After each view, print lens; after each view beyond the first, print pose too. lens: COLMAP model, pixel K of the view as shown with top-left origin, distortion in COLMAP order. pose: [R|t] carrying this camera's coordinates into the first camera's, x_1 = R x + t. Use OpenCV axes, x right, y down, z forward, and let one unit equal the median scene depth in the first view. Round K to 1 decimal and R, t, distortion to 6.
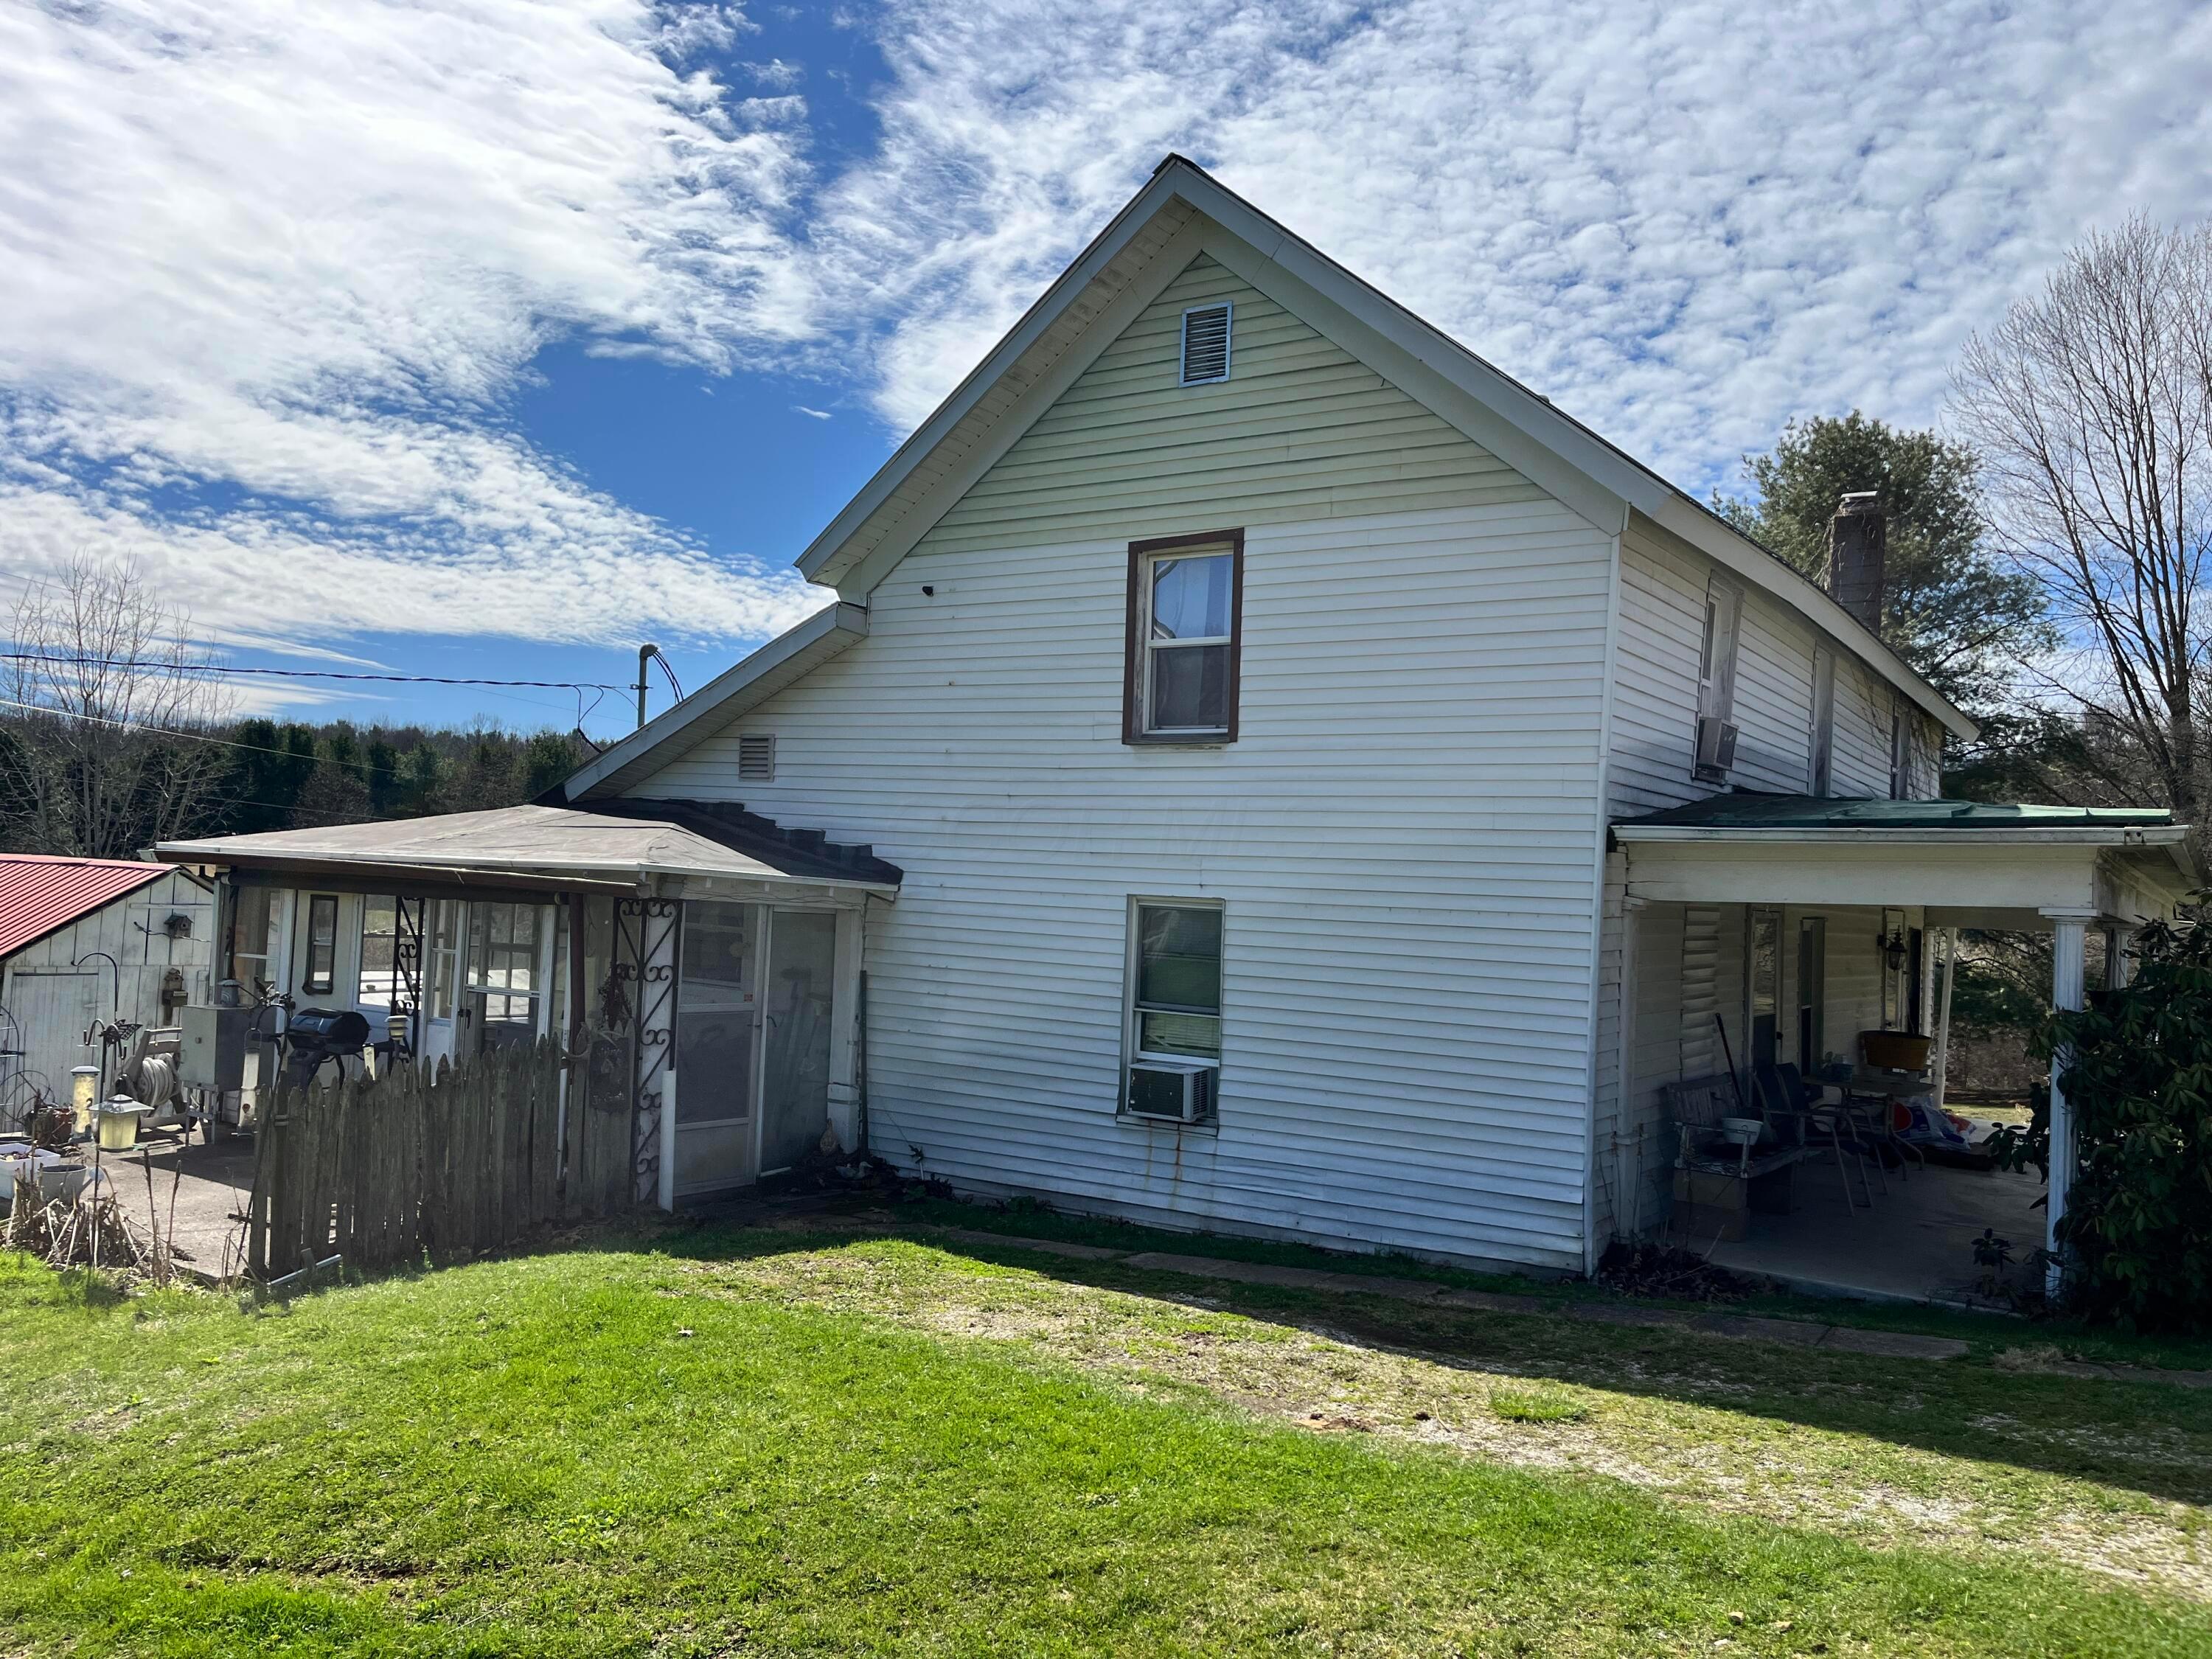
lens RADIAL K [[1665.4, 0, 1101.7], [0, 1665.4, 837.4], [0, 0, 1]] dist [0.077677, -0.107717]
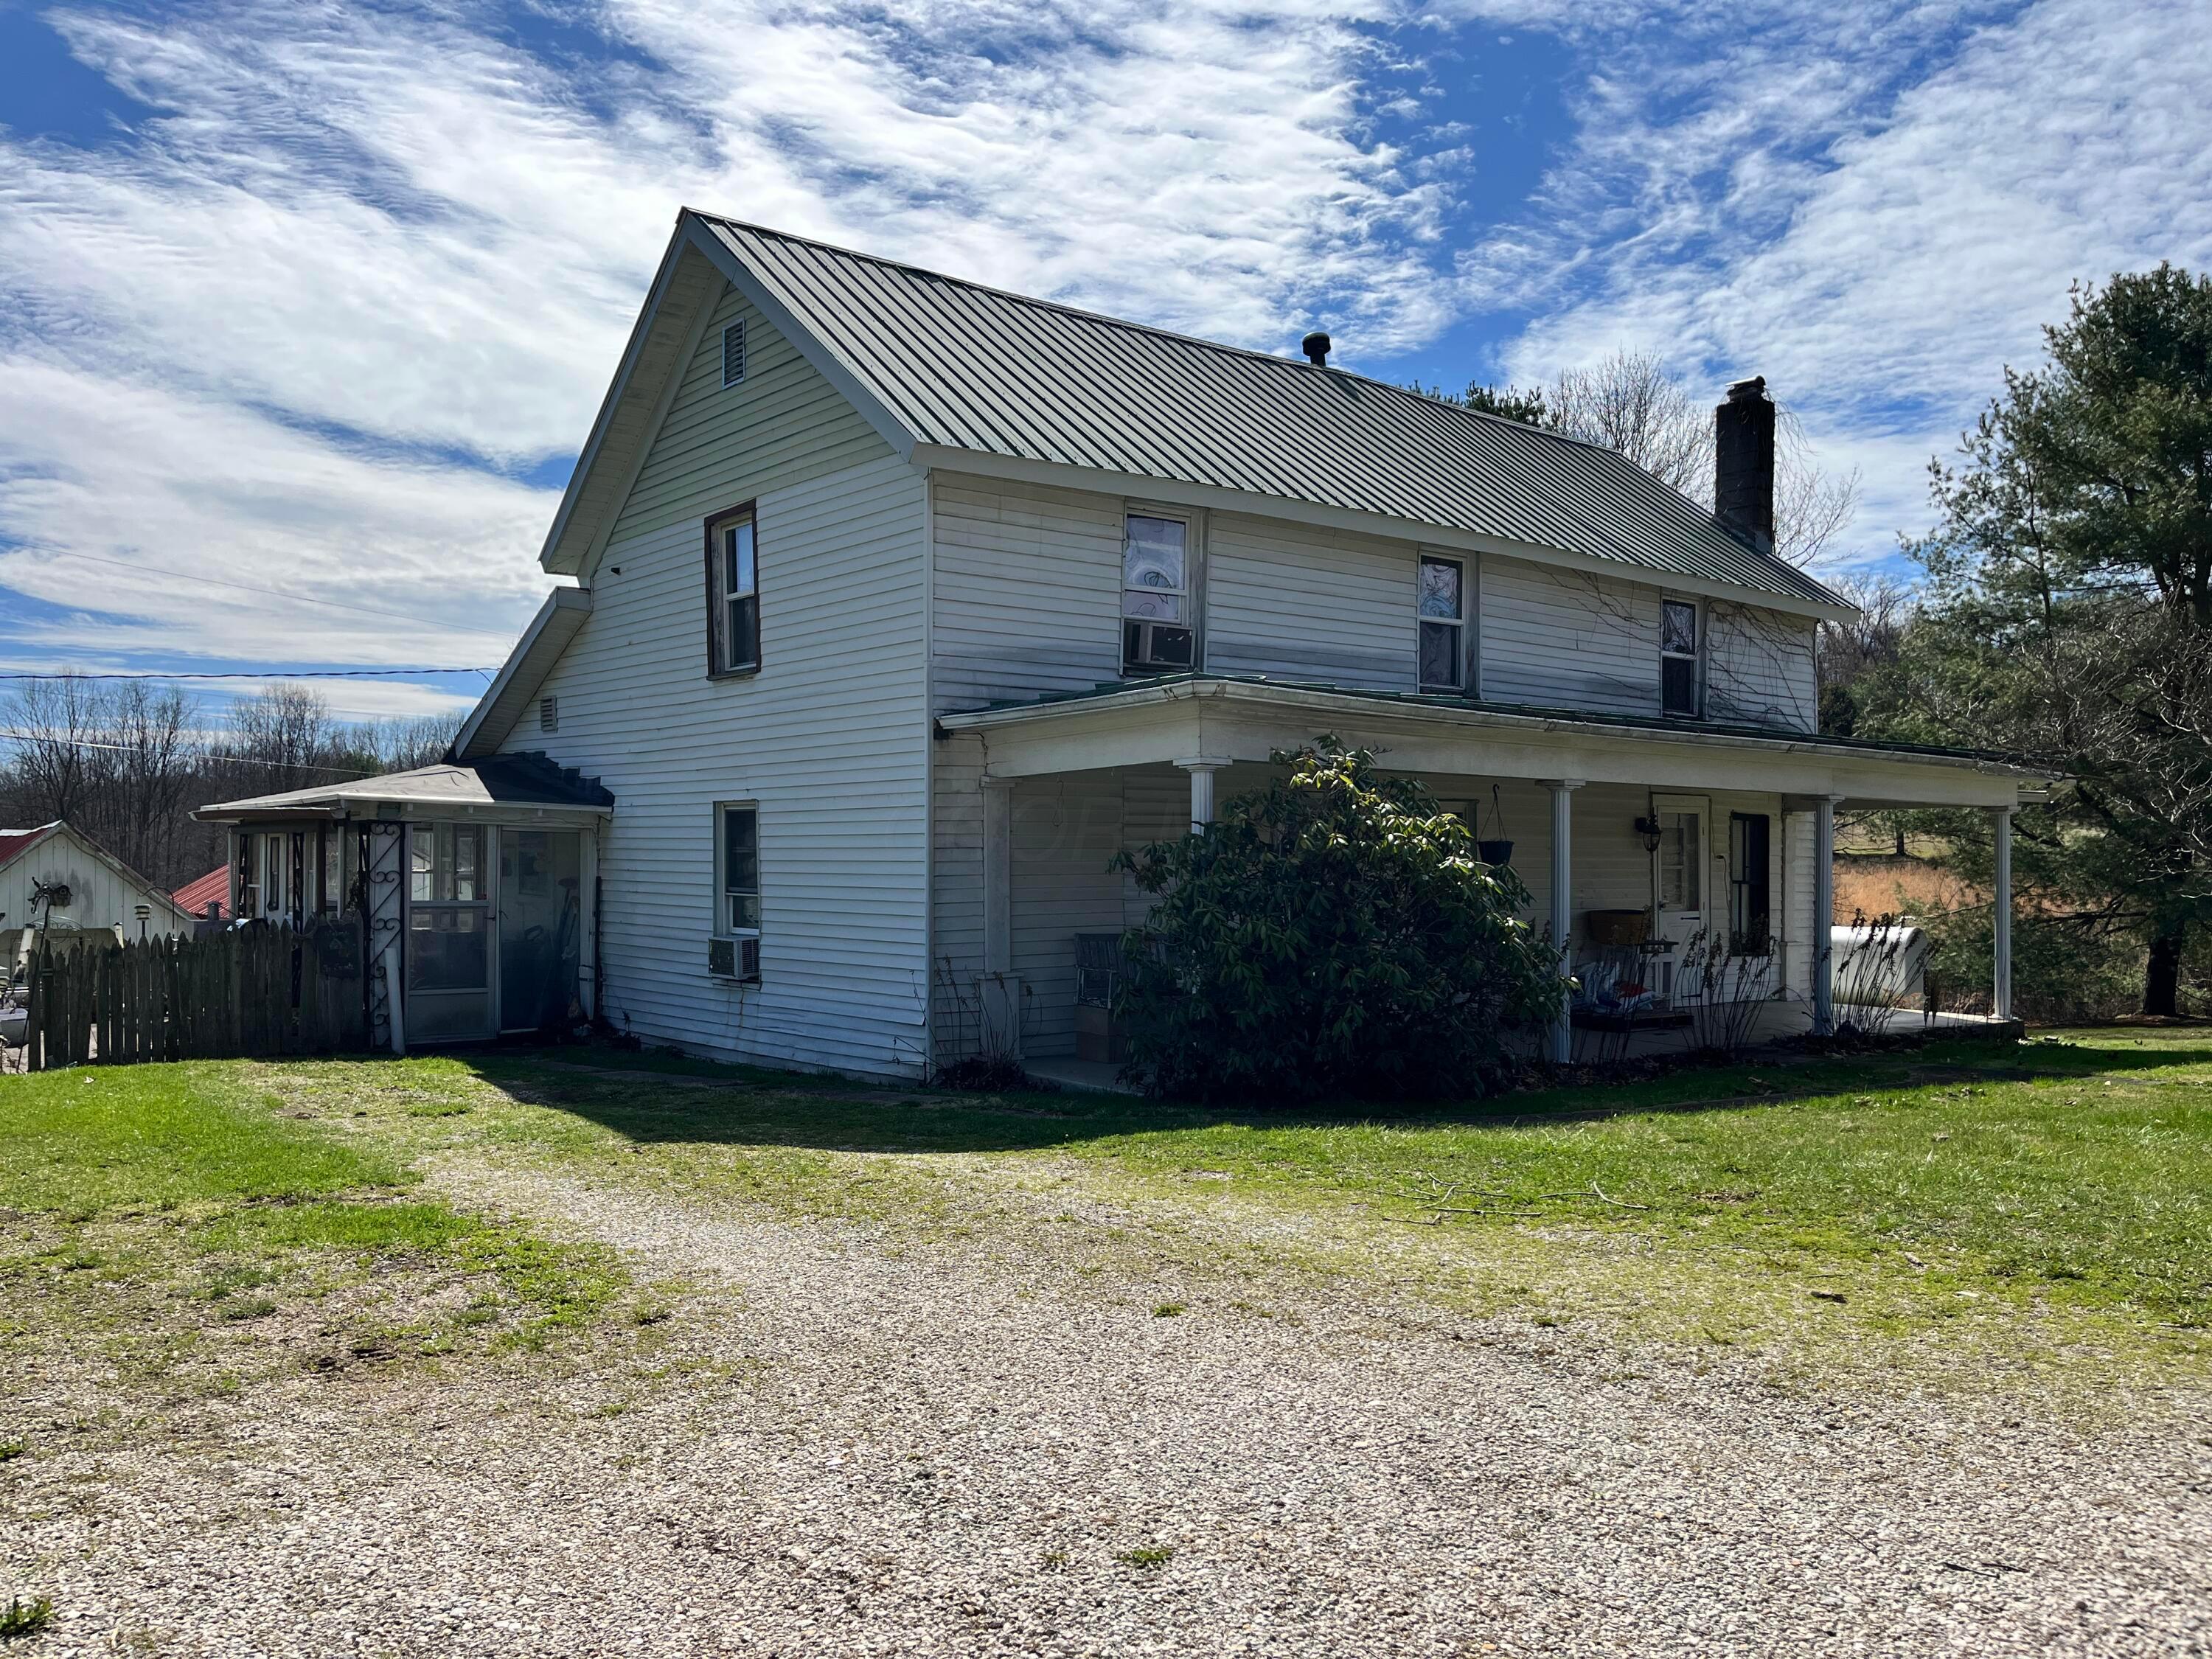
lens RADIAL K [[1665.4, 0, 1107.9], [0, 1665.4, 828.9], [0, 0, 1]] dist [0.077677, -0.107717]
pose [[0.954670, -0.045946, -0.294101, 0.462833], [0.048699, 0.998811, 0.002041, 0.046484], [0.293657, -0.016271, 0.955772, -0.075390]]
